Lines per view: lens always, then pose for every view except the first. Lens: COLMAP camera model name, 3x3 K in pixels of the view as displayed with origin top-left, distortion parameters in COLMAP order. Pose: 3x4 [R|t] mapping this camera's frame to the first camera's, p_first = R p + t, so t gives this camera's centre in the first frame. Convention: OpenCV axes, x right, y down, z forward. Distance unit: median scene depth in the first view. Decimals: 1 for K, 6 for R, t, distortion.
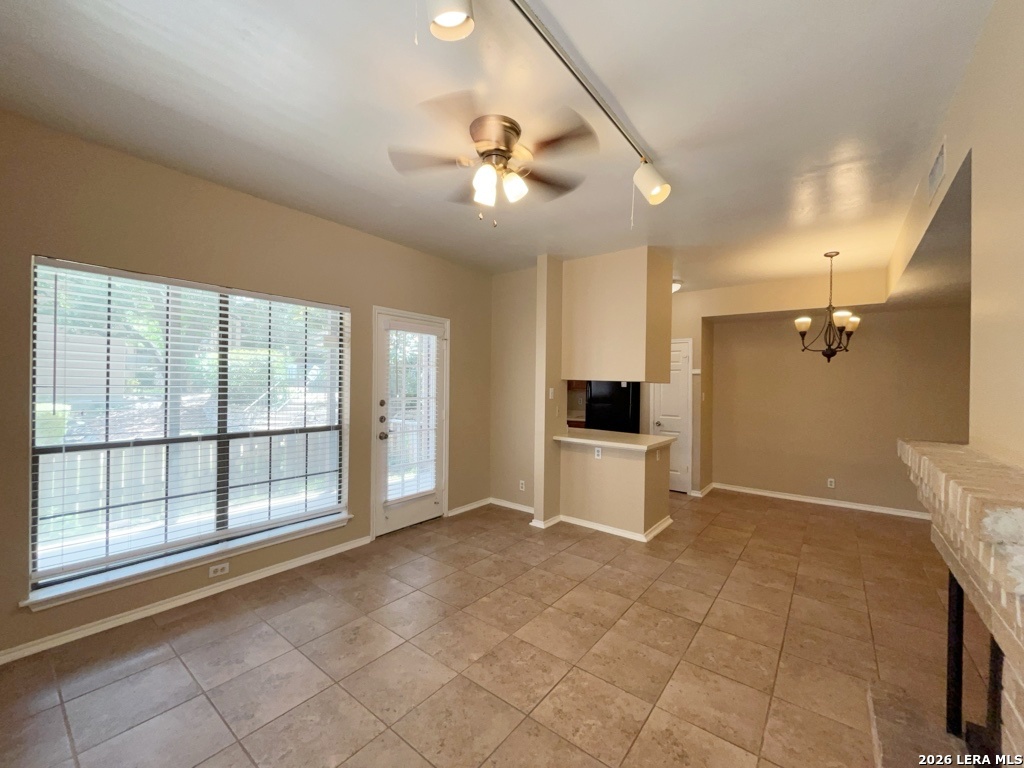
lens RADIAL K [[413.3, 0, 514.7], [0, 413.3, 384.9], [0, 0, 1]] dist [-0.002802, -0.000222]
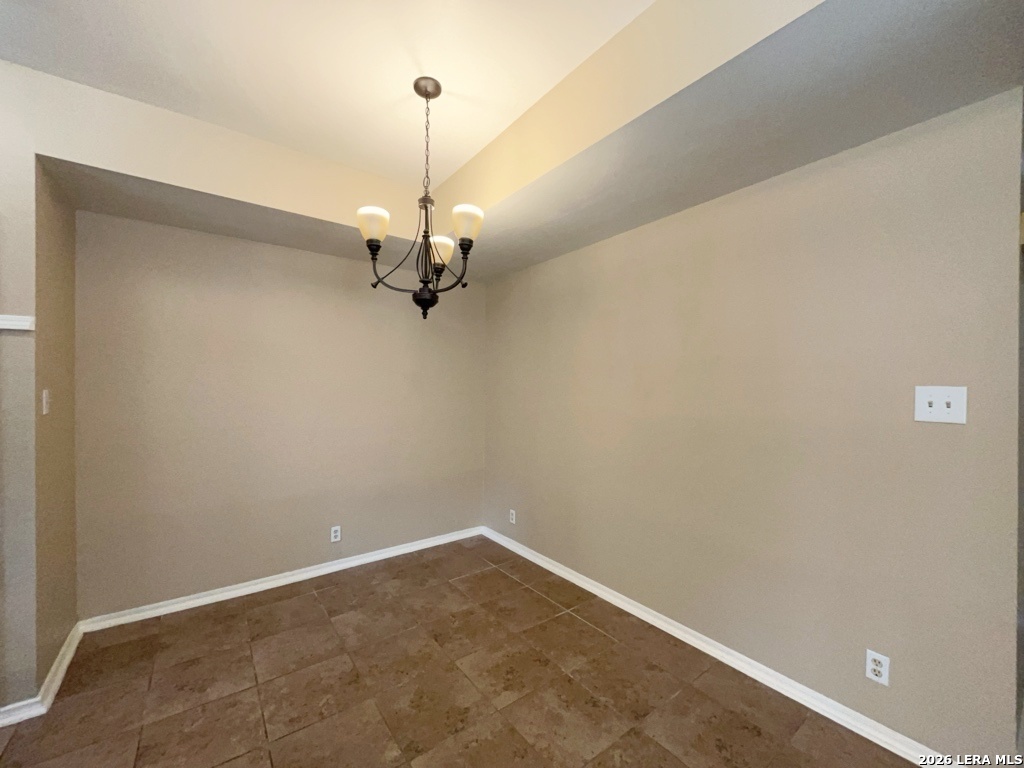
lens RADIAL K [[413.3, 0, 514.7], [0, 413.3, 384.9], [0, 0, 1]] dist [-0.002802, -0.000222]
pose [[0.264430, -0.013710, 0.964307, 0.400879], [-0.000494, 0.999897, 0.014352, 0.016353], [-0.964405, -0.004272, 0.264396, 0.925810]]
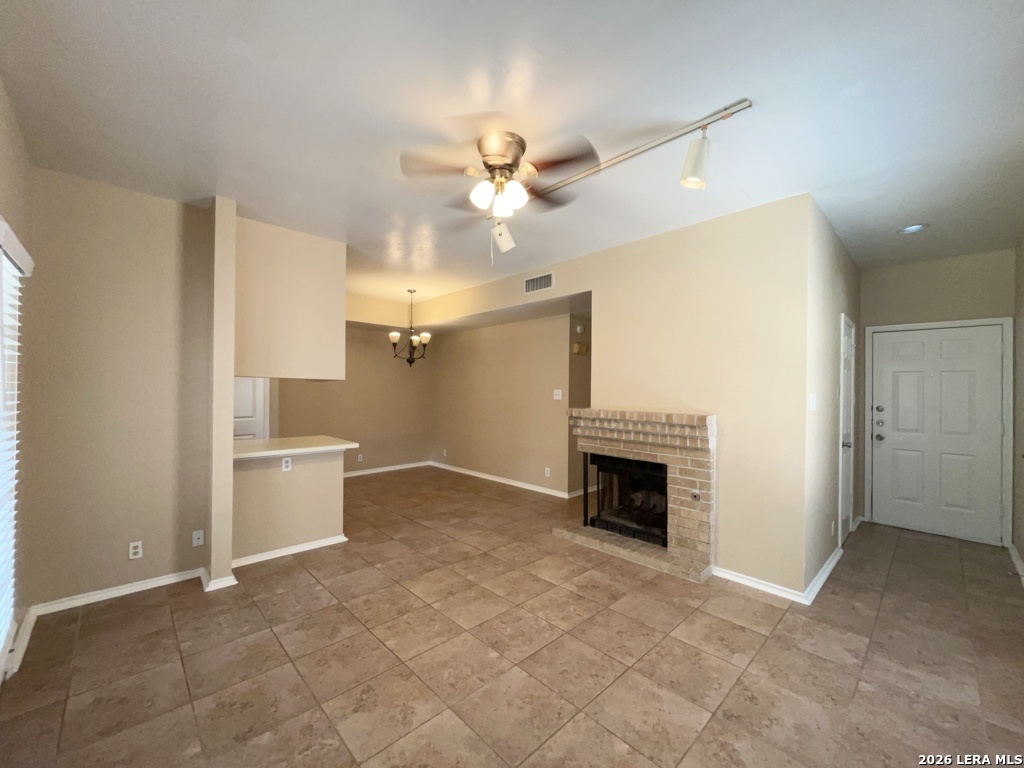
lens RADIAL K [[413.3, 0, 514.7], [0, 413.3, 384.9], [0, 0, 1]] dist [-0.002802, -0.000222]
pose [[0.146455, -0.007751, 0.989187, -0.703699], [-0.005003, 0.999951, 0.008576, -0.008305], [-0.989205, -0.006205, 0.146409, 0.521033]]
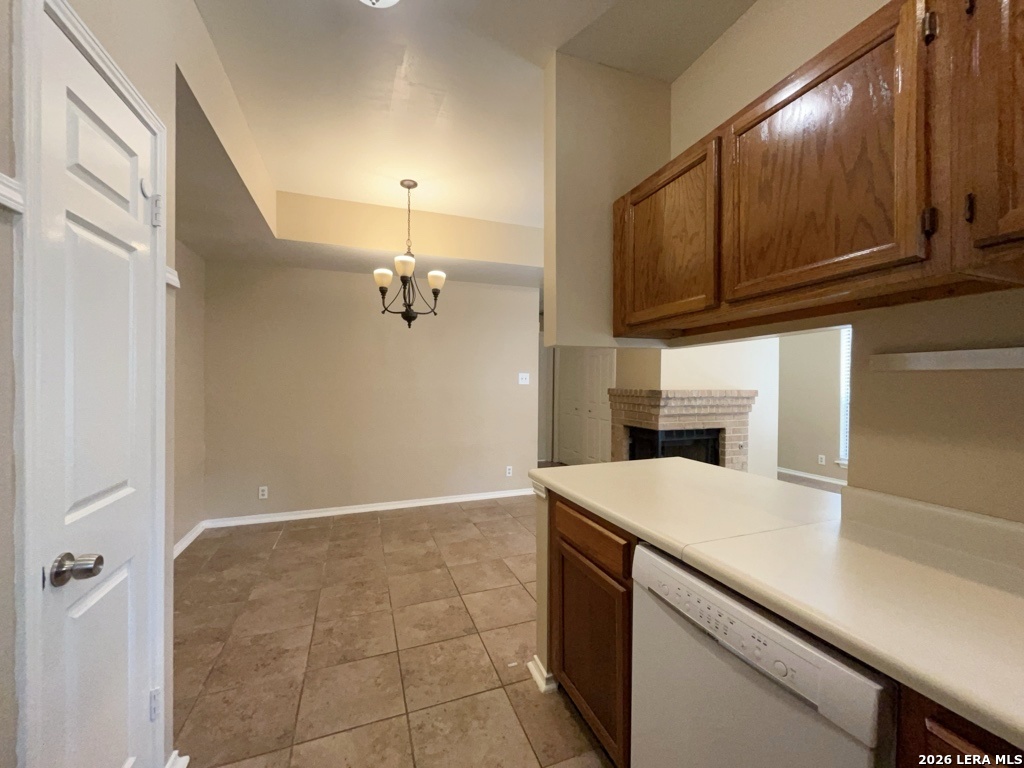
lens RADIAL K [[413.3, 0, 514.7], [0, 413.3, 384.9], [0, 0, 1]] dist [-0.002802, -0.000222]
pose [[-0.851007, -0.026568, 0.524482, 0.234789], [-0.019067, 0.999624, 0.019699, 0.037852], [-0.524808, 0.006764, -0.851194, 1.836096]]
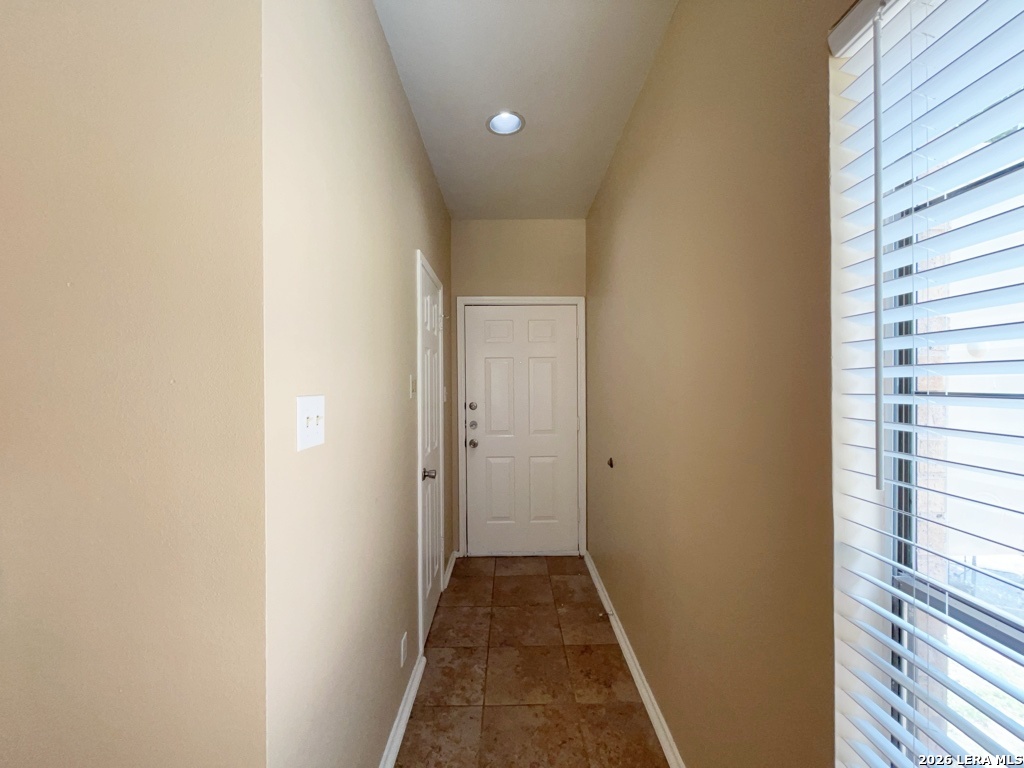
lens RADIAL K [[413.3, 0, 514.7], [0, 413.3, 384.9], [0, 0, 1]] dist [-0.002802, -0.000222]
pose [[-0.618622, -0.012895, 0.785583, 2.489809], [0.002651, 0.999825, 0.018499, 0.051202], [-0.785684, 0.013526, -0.618480, -1.640453]]
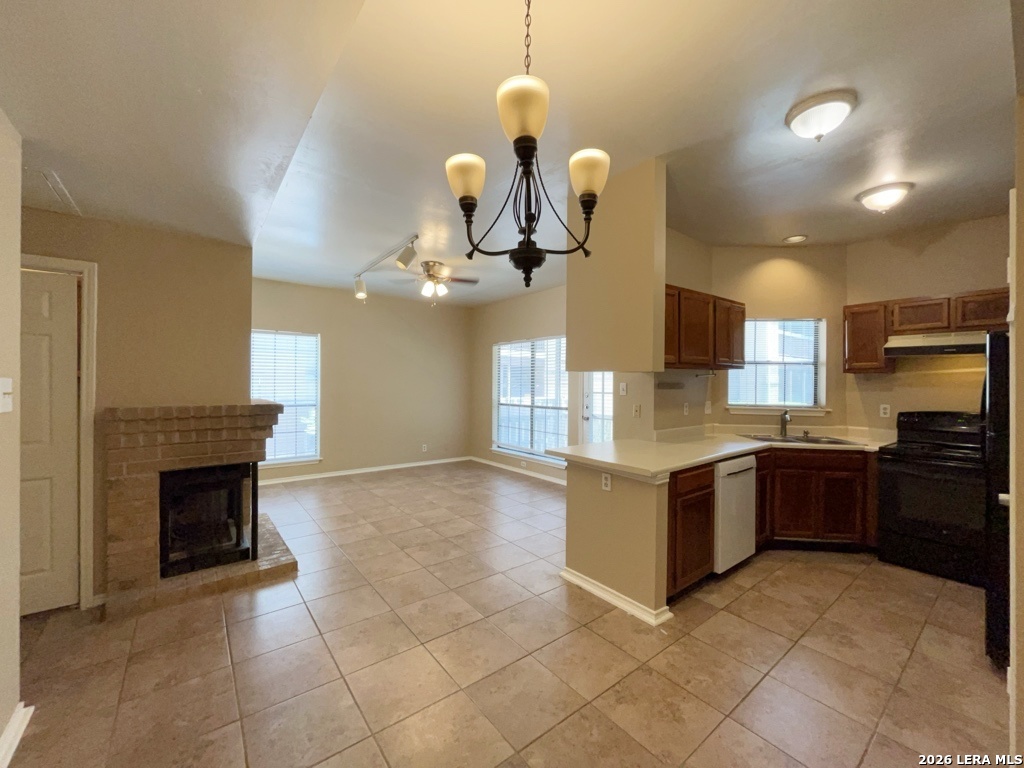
lens RADIAL K [[413.3, 0, 514.7], [0, 413.3, 384.9], [0, 0, 1]] dist [-0.002802, -0.000222]
pose [[-0.245495, -0.013413, -0.969305, 1.275781], [-0.011732, 0.999872, -0.010864, 0.031152], [0.969327, 0.008704, -0.245621, 1.272243]]
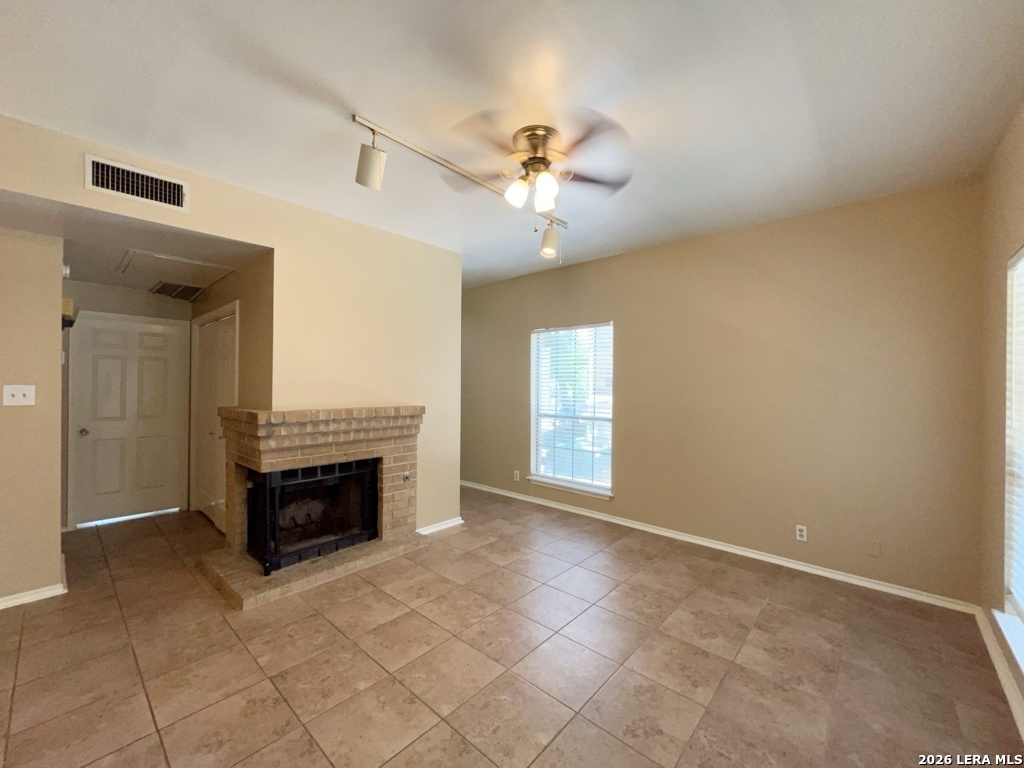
lens RADIAL K [[413.3, 0, 514.7], [0, 413.3, 384.9], [0, 0, 1]] dist [-0.002802, -0.000222]
pose [[-0.997249, -0.022175, 0.070731, -0.049905], [-0.021862, 0.999747, 0.005194, -0.001174], [-0.070829, 0.003633, -0.997482, 1.320397]]
